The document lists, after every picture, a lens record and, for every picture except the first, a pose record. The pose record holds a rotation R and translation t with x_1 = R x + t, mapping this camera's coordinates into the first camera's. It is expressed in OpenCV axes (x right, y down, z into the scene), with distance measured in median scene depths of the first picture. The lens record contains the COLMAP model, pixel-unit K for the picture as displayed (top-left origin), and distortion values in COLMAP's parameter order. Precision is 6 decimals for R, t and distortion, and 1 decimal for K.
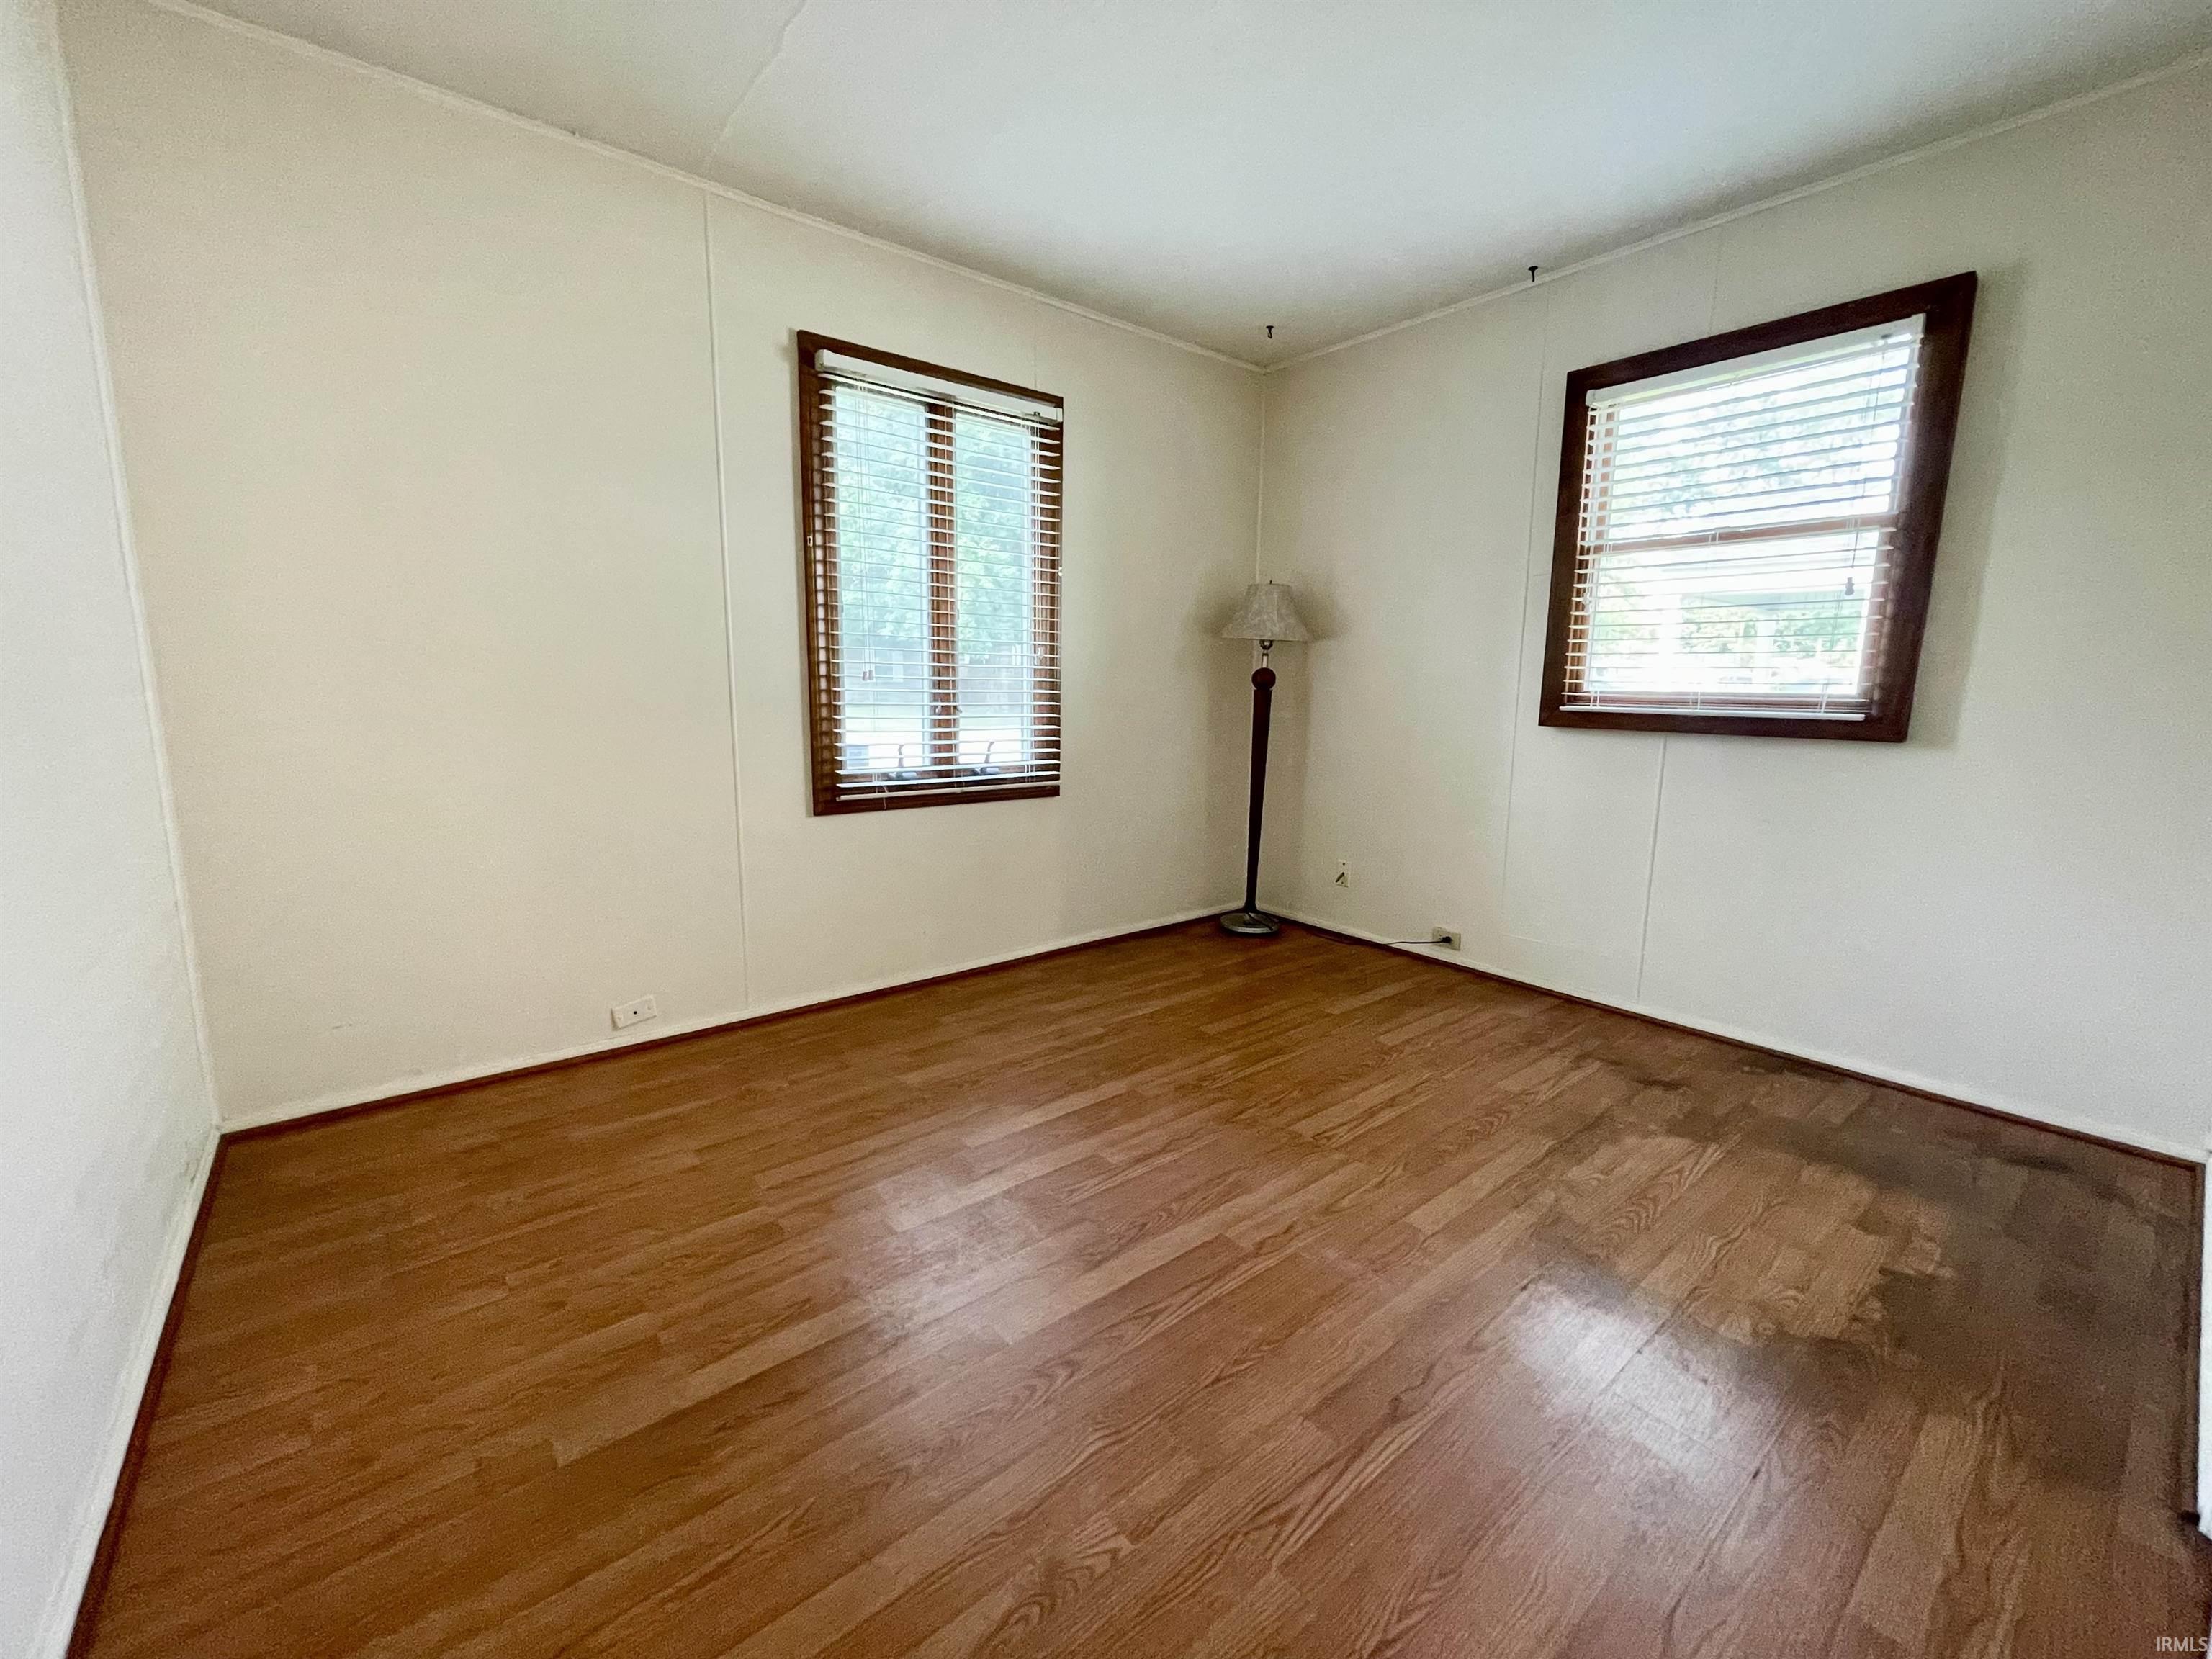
lens RADIAL K [[898.4, 0, 1094.9], [0, 898.4, 822.5], [0, 0, 1]] dist [0.003610, 0.000600]
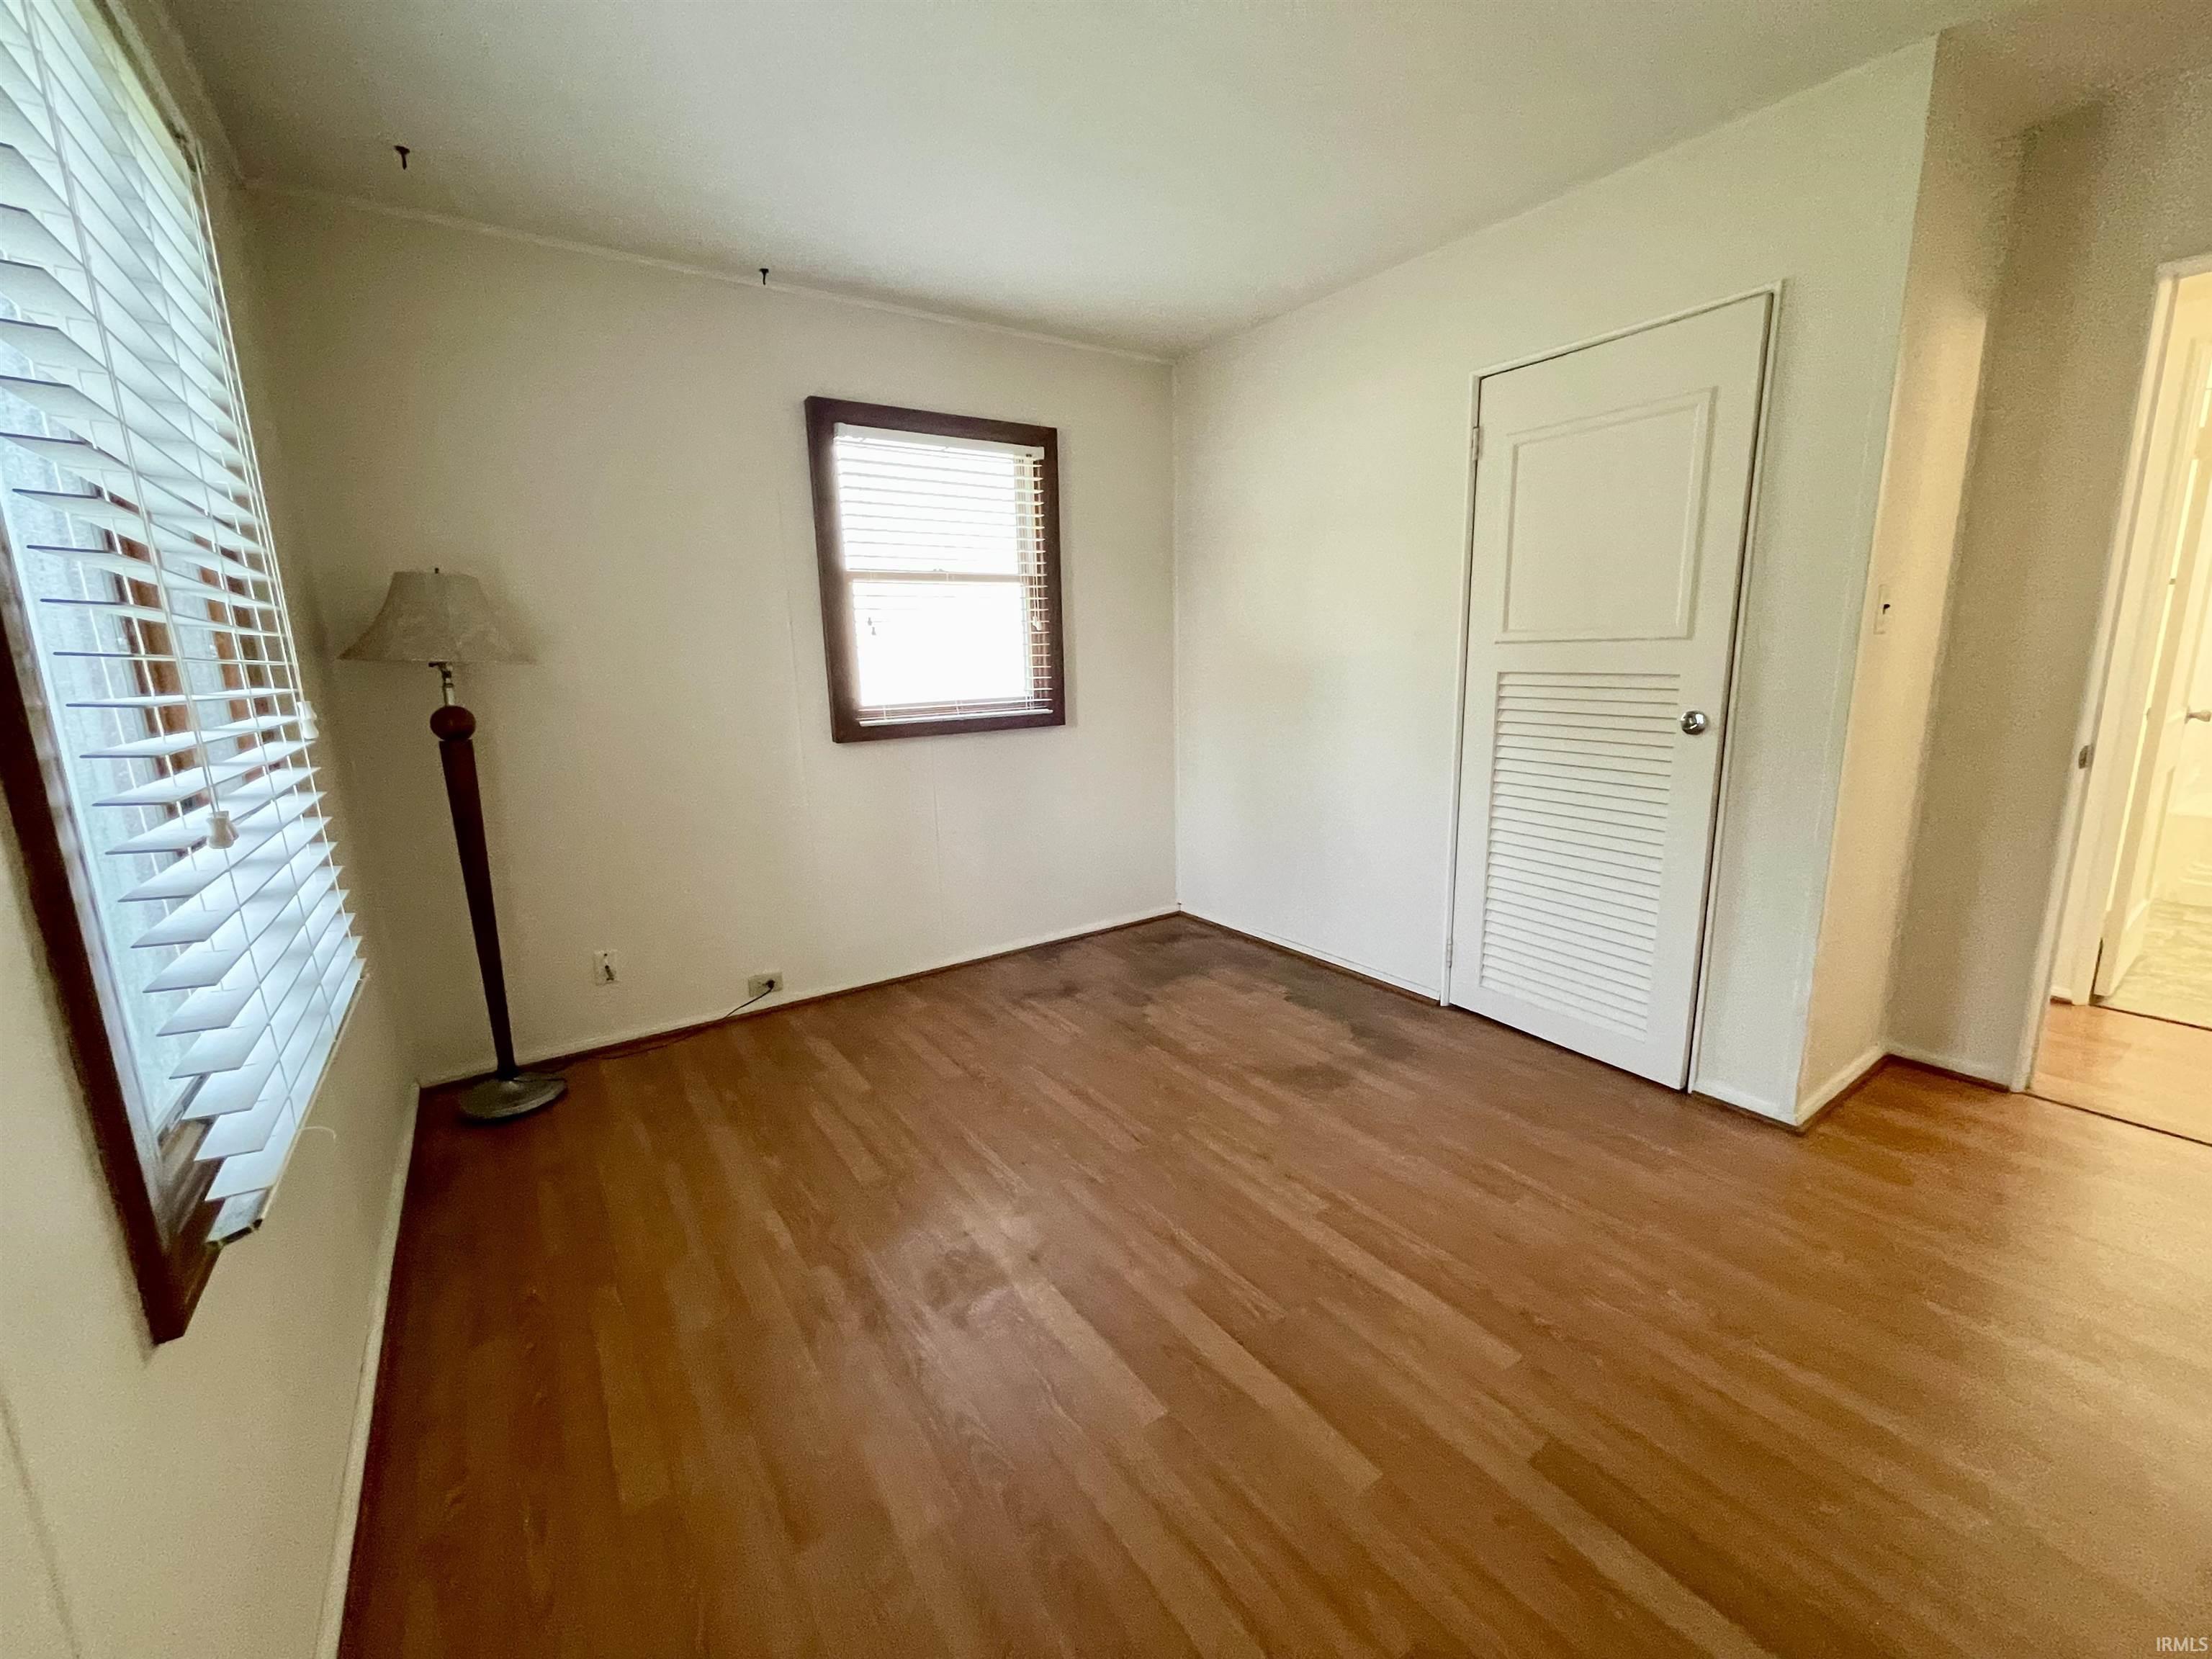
lens RADIAL K [[898.4, 0, 1094.9], [0, 898.4, 822.5], [0, 0, 1]] dist [0.003610, 0.000600]
pose [[0.079044, -0.205106, 0.975543, -0.590878], [0.183855, 0.964816, 0.187954, -0.186334], [-0.979770, 0.164501, 0.113973, 0.716540]]
